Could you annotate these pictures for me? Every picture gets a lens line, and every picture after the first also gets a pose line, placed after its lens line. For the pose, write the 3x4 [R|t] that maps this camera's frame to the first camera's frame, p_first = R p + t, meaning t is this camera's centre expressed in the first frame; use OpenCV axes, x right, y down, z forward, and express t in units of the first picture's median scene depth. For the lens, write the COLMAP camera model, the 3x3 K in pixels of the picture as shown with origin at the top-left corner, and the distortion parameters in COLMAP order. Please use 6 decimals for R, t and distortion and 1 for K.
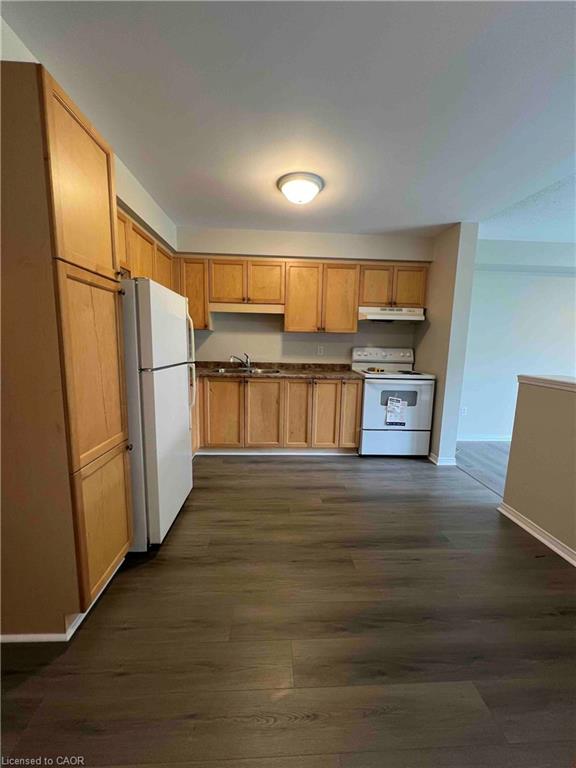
lens RADIAL K [[306.4, 0, 288.0], [0, 306.4, 384.0], [0, 0, 1]] dist [-0.002121, 0.000019]
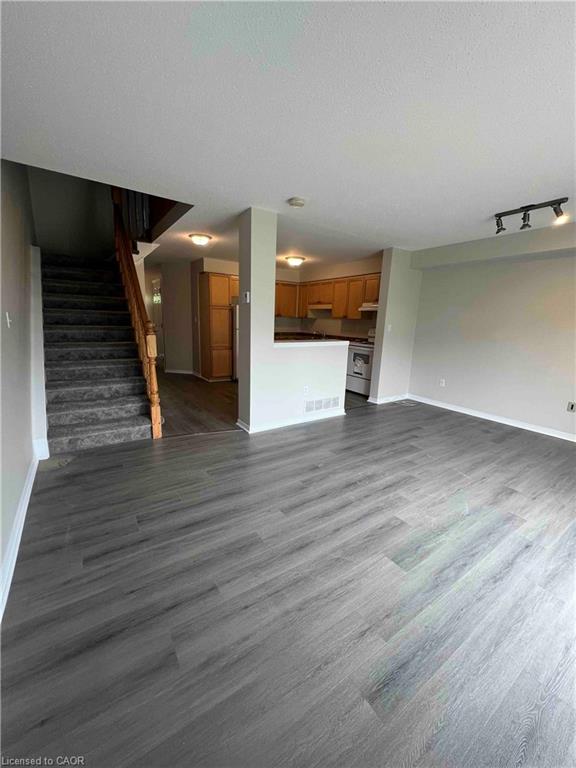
lens RADIAL K [[306.4, 0, 288.0], [0, 306.4, 384.0], [0, 0, 1]] dist [-0.002121, 0.000019]
pose [[0.517402, 0.175264, -0.837602, 2.231008], [-0.138712, 0.983034, 0.120010, 0.054965], [0.844425, 0.054092, 0.532936, -0.312677]]
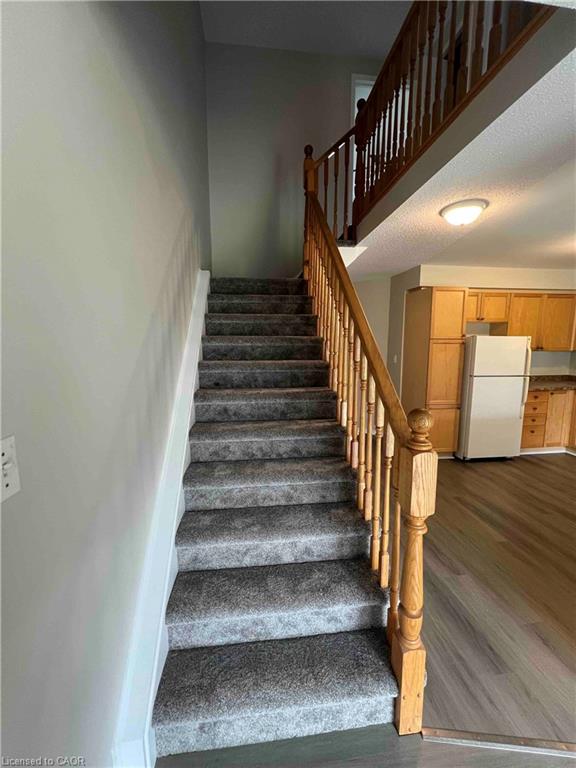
lens RADIAL K [[306.4, 0, 288.0], [0, 306.4, 384.0], [0, 0, 1]] dist [-0.002121, 0.000019]
pose [[0.072139, 0.112040, -0.991082, 1.171565], [-0.130763, 0.986156, 0.101965, -0.028750], [0.988786, 0.122241, 0.085791, -0.360670]]
